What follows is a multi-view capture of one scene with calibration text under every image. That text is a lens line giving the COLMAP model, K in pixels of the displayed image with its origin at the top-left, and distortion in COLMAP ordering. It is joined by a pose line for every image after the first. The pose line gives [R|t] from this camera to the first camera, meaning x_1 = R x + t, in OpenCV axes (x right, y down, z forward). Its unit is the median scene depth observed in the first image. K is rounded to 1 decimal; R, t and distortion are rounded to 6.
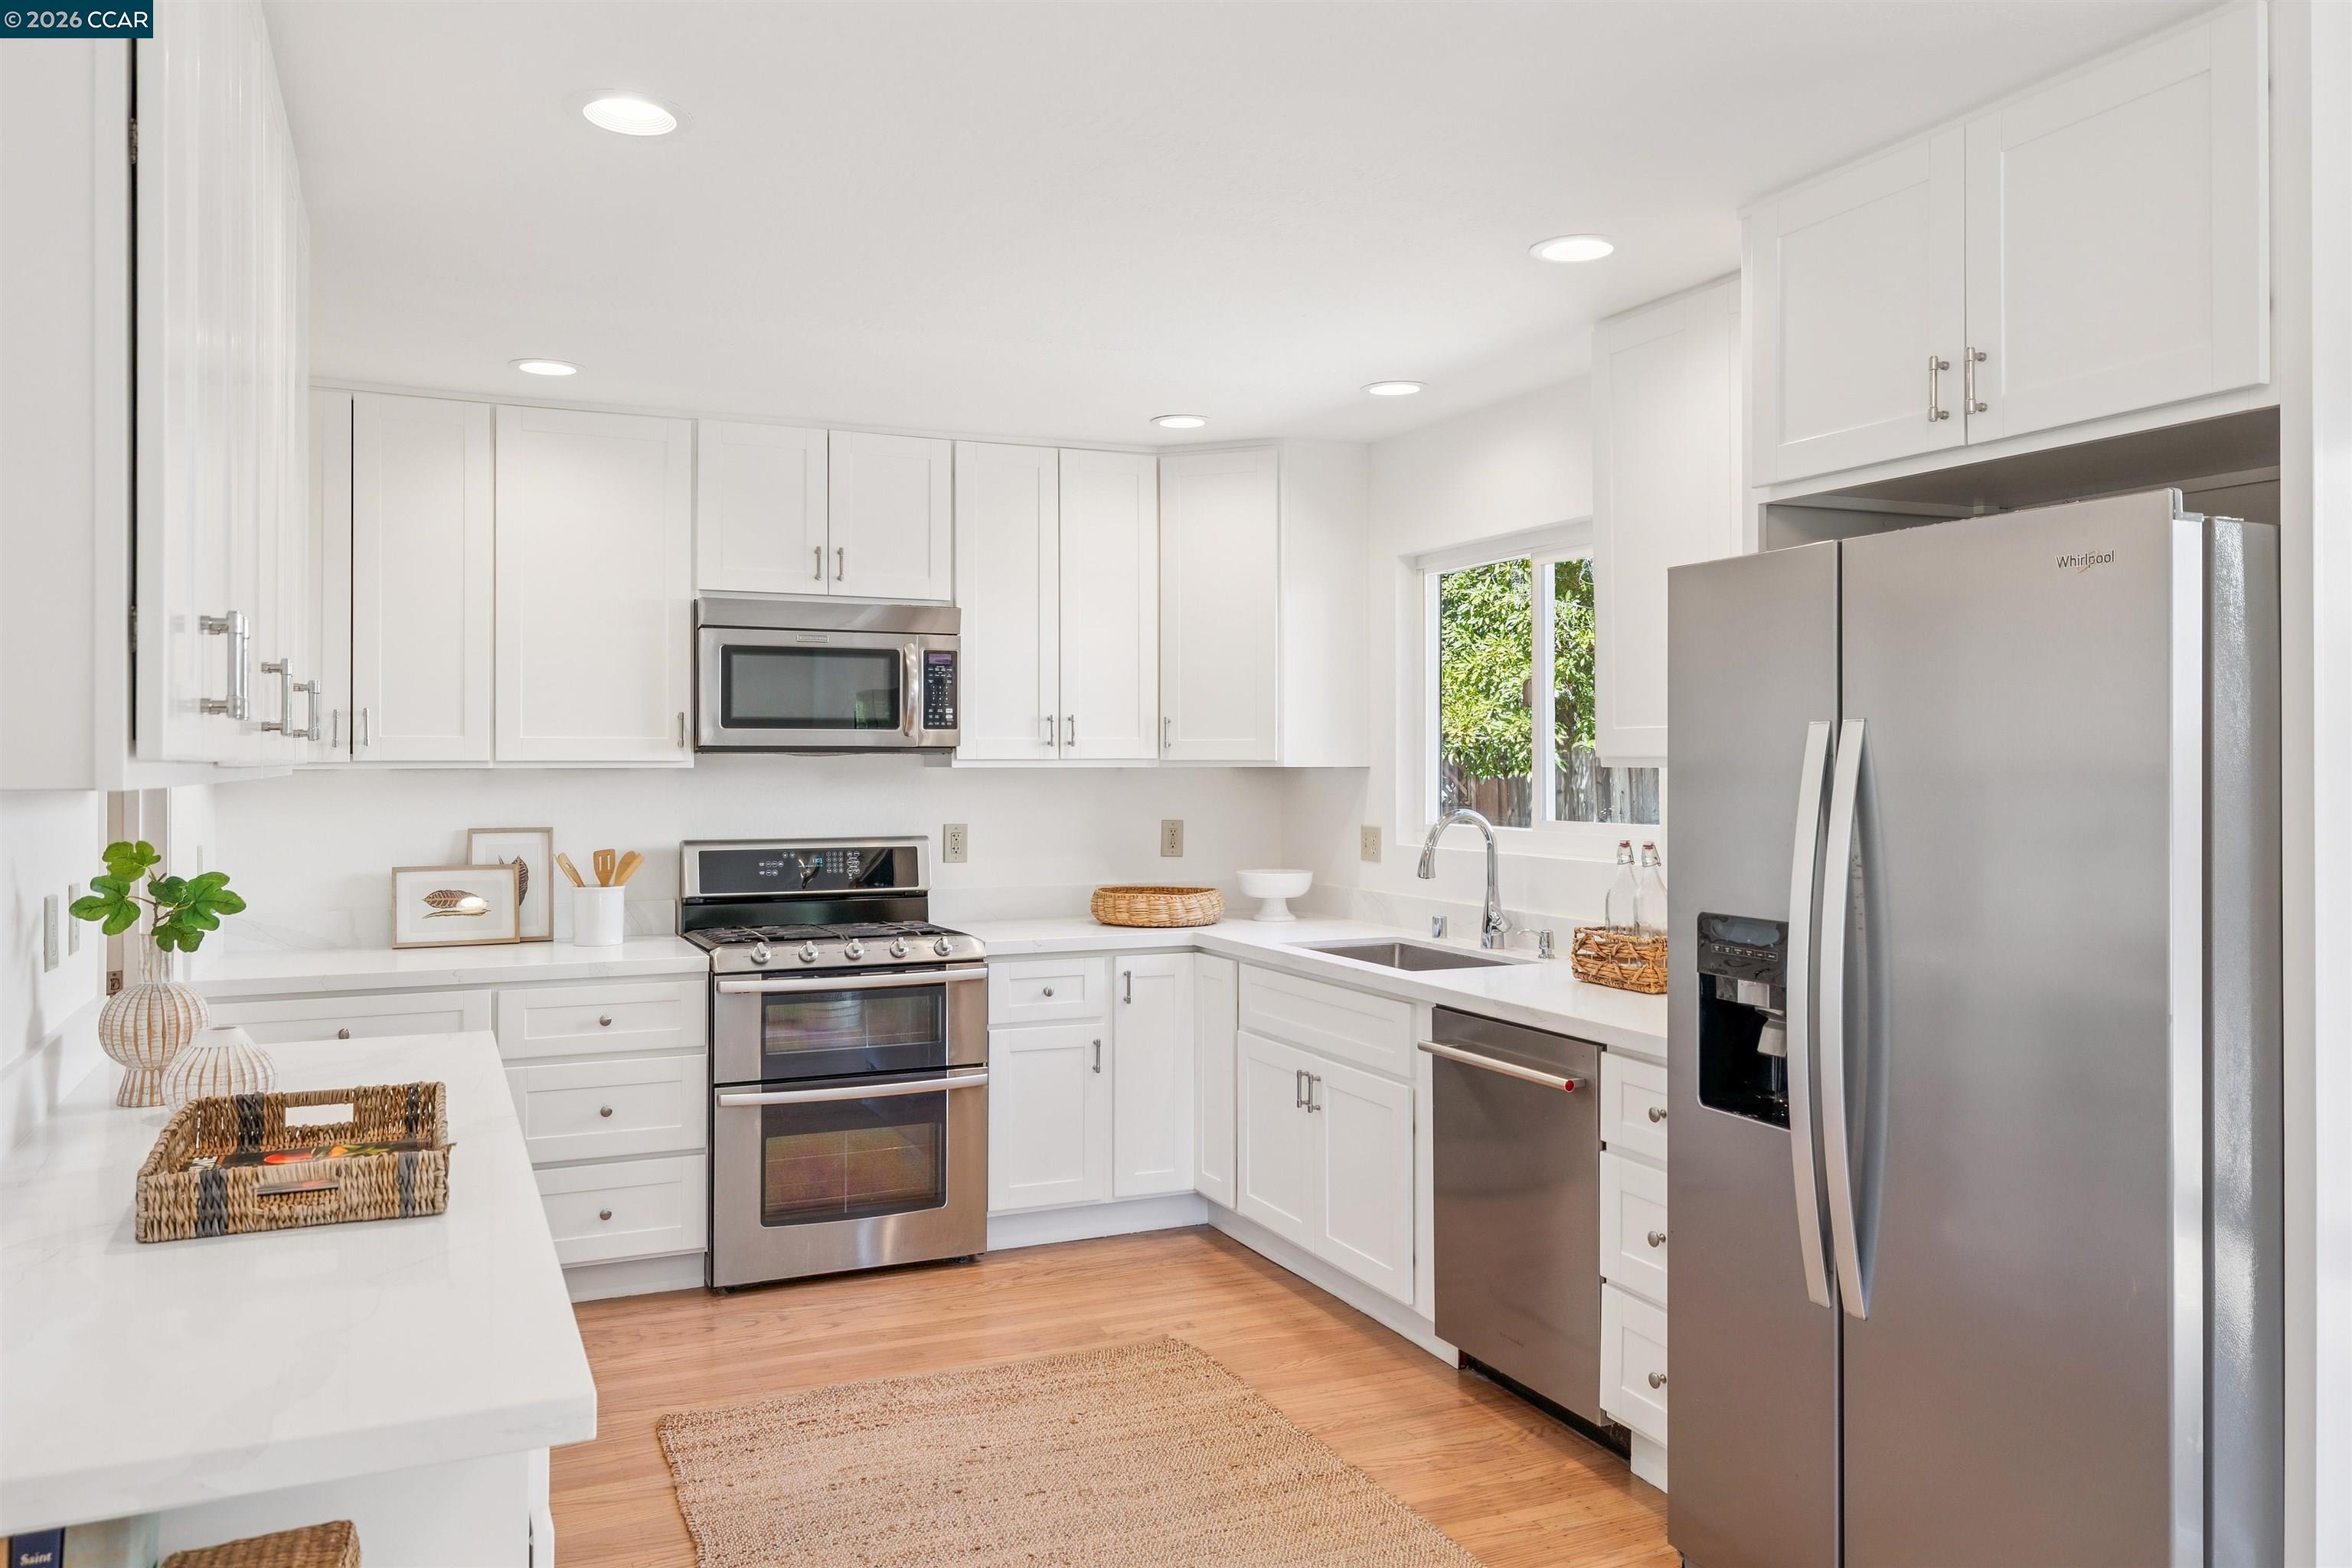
lens RADIAL K [[1660.8, 0, 1183.9], [0, 1660.8, 758.2], [0, 0, 1]] dist [0.005975, 0.002921]
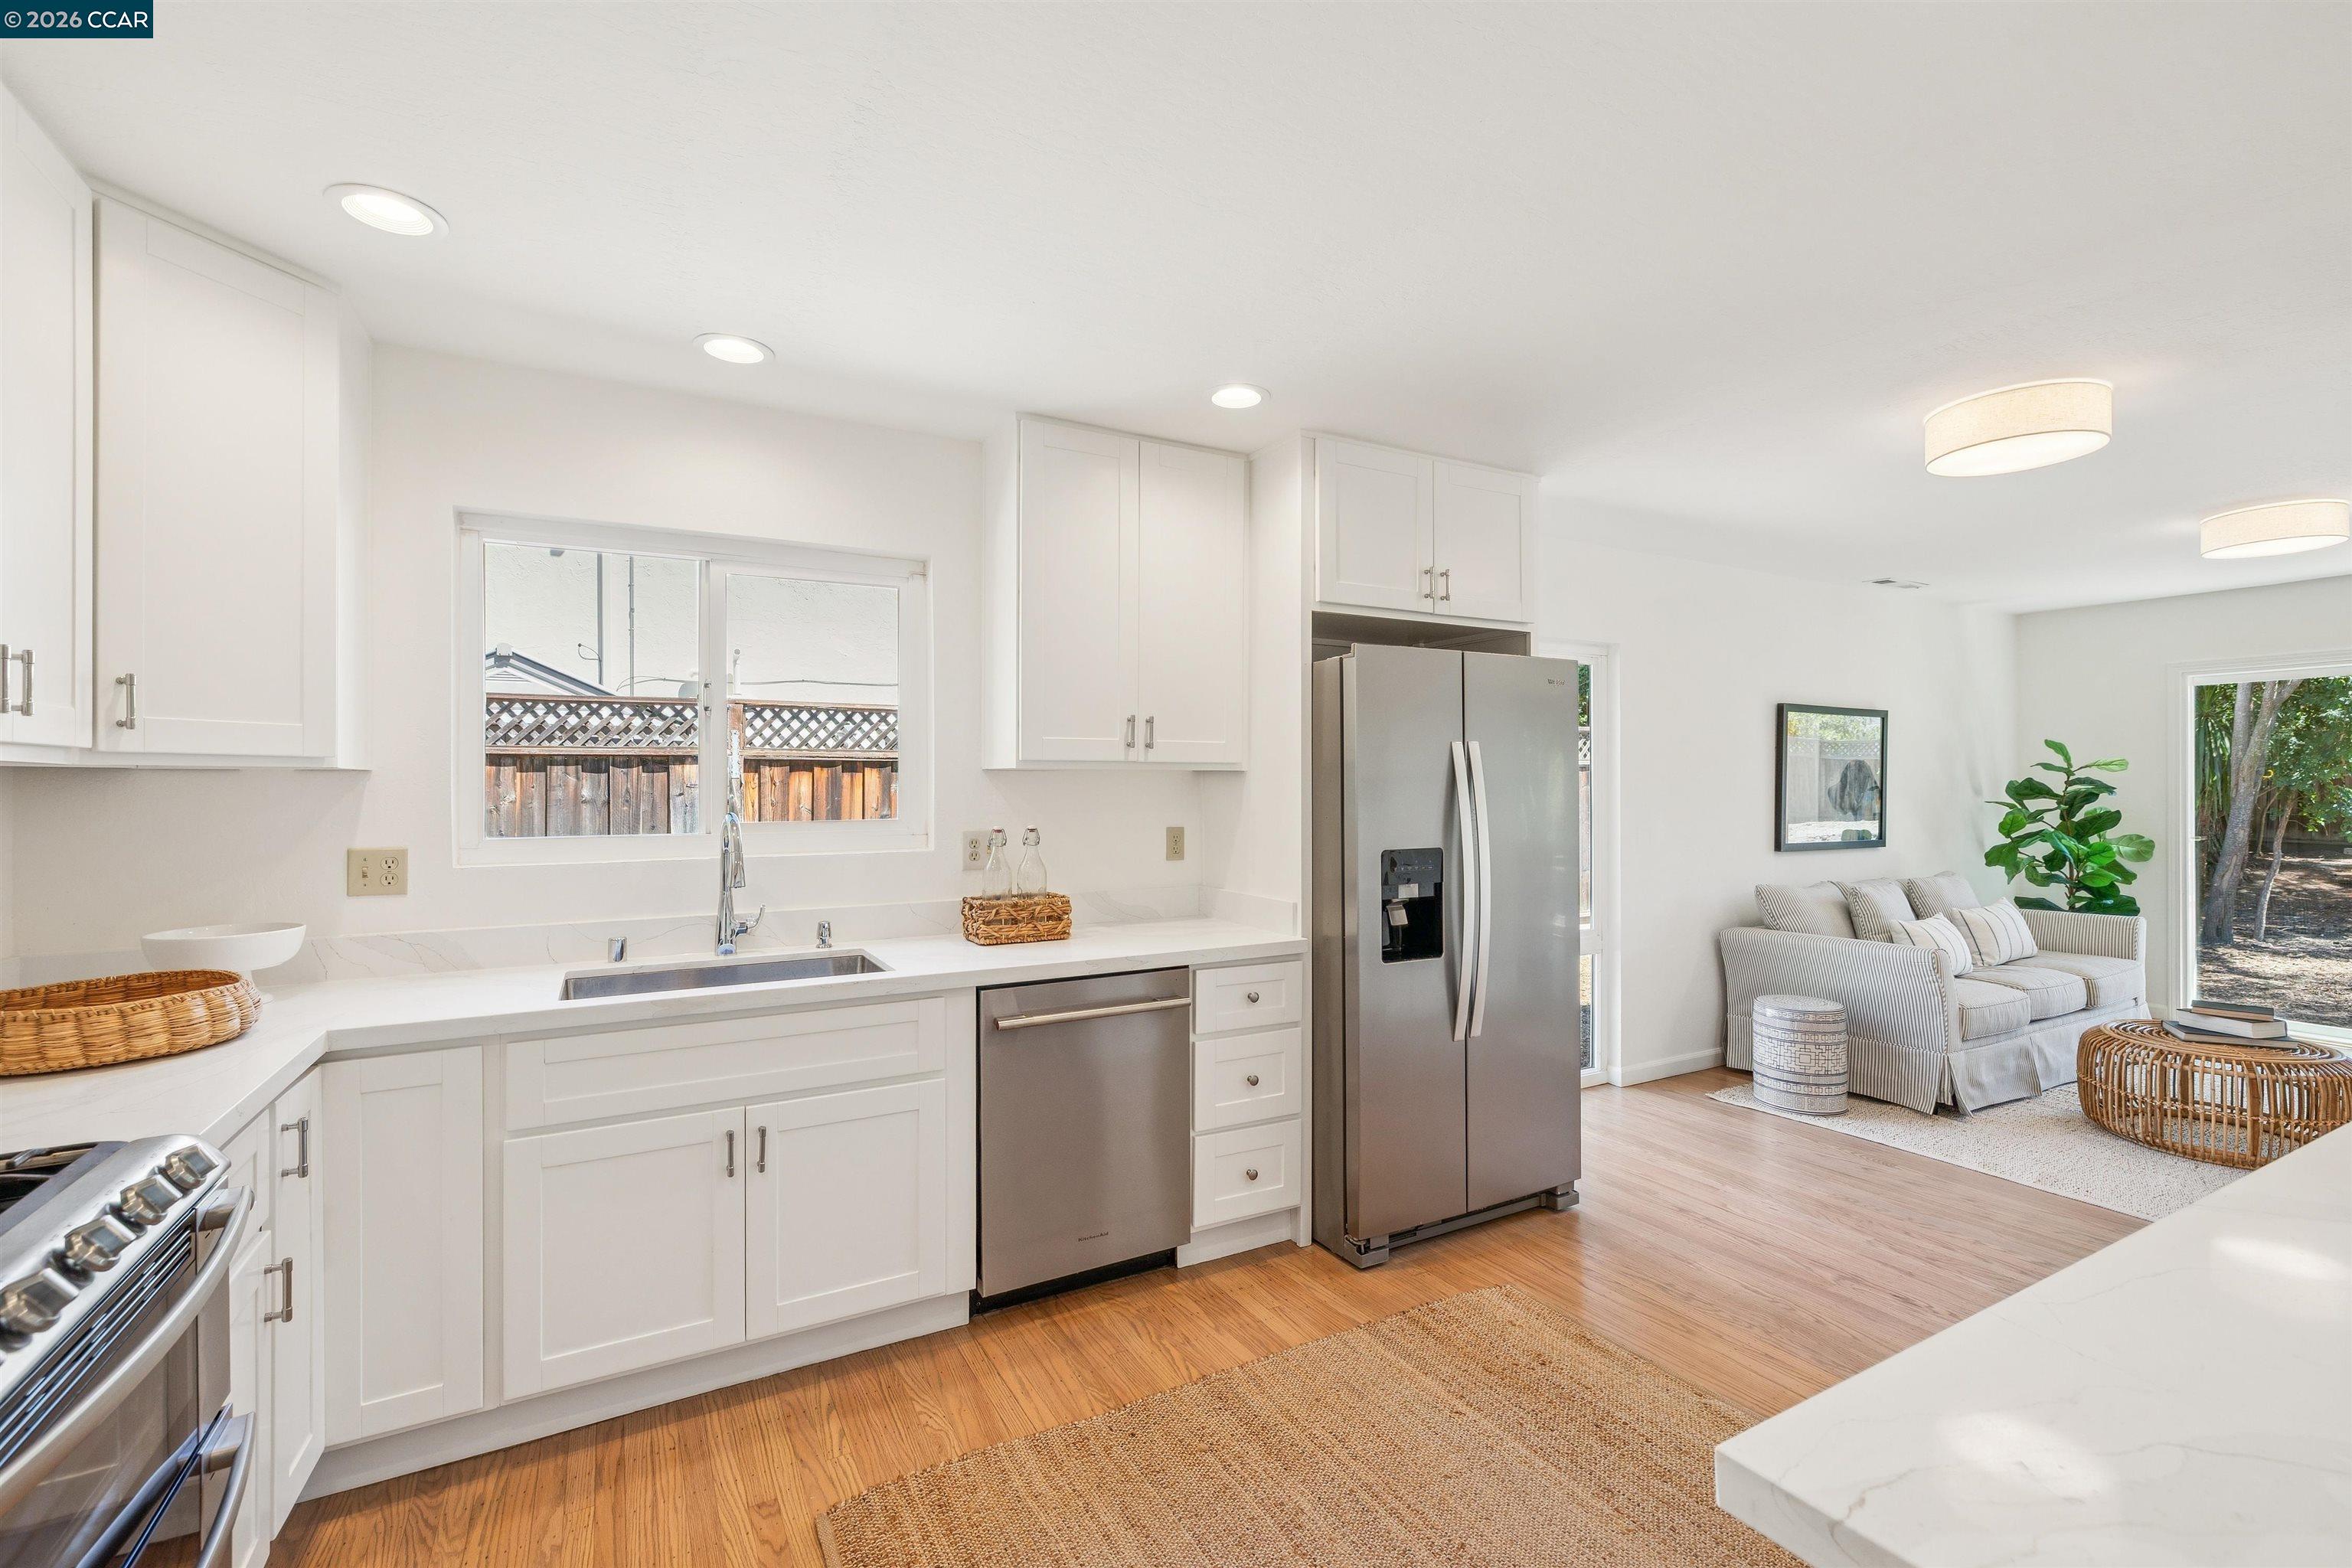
lens RADIAL K [[1007.1, 0, 1173.6], [0, 1007.1, 776.9], [0, 0, 1]] dist [0.001507, 0.000186]
pose [[-0.067773, 0.009017, 0.997660, -0.410867], [0.003304, 0.999956, -0.008813, 0.015357], [-0.997695, 0.002699, -0.067799, 0.748865]]
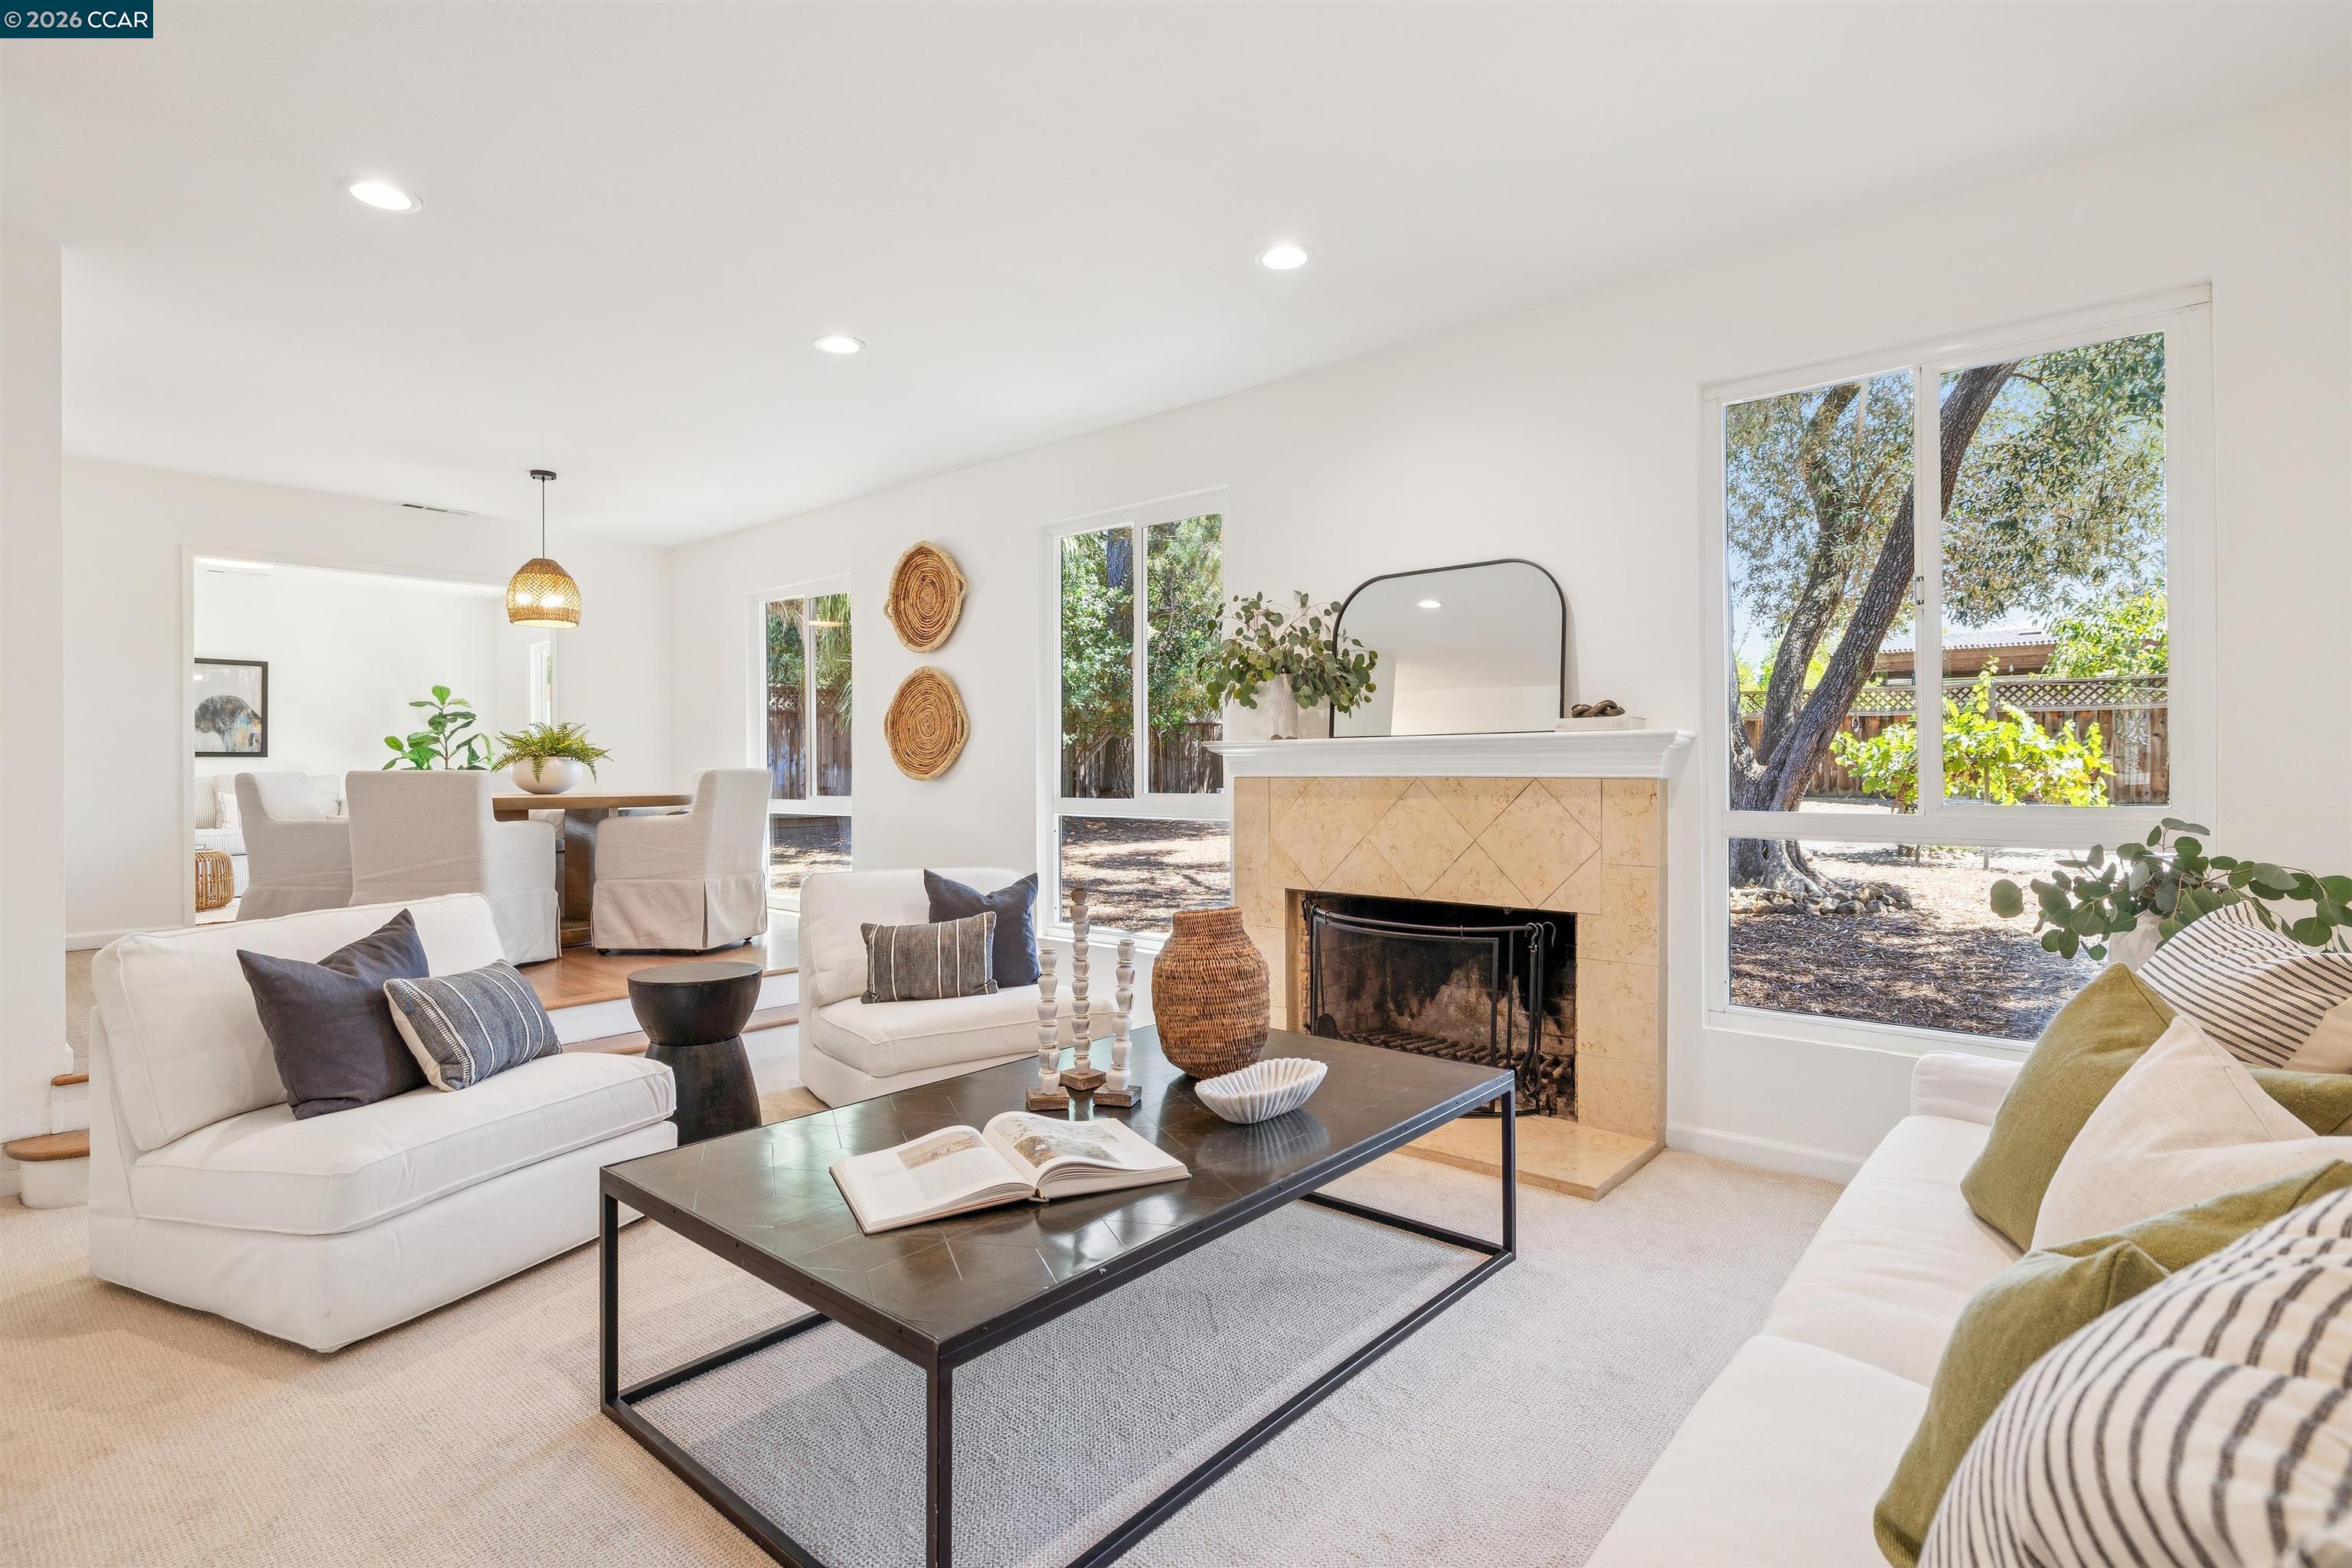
lens RADIAL K [[1141.2, 0, 1171.5], [0, 1141.2, 766.3], [0, 0, 1]] dist [0.000311, 0.000630]
pose [[-0.405764, 0.003597, 0.913971, -1.640310], [0.006560, 0.999978, -0.001024, 0.115368], [-0.913955, 0.005580, -0.405778, -0.764016]]
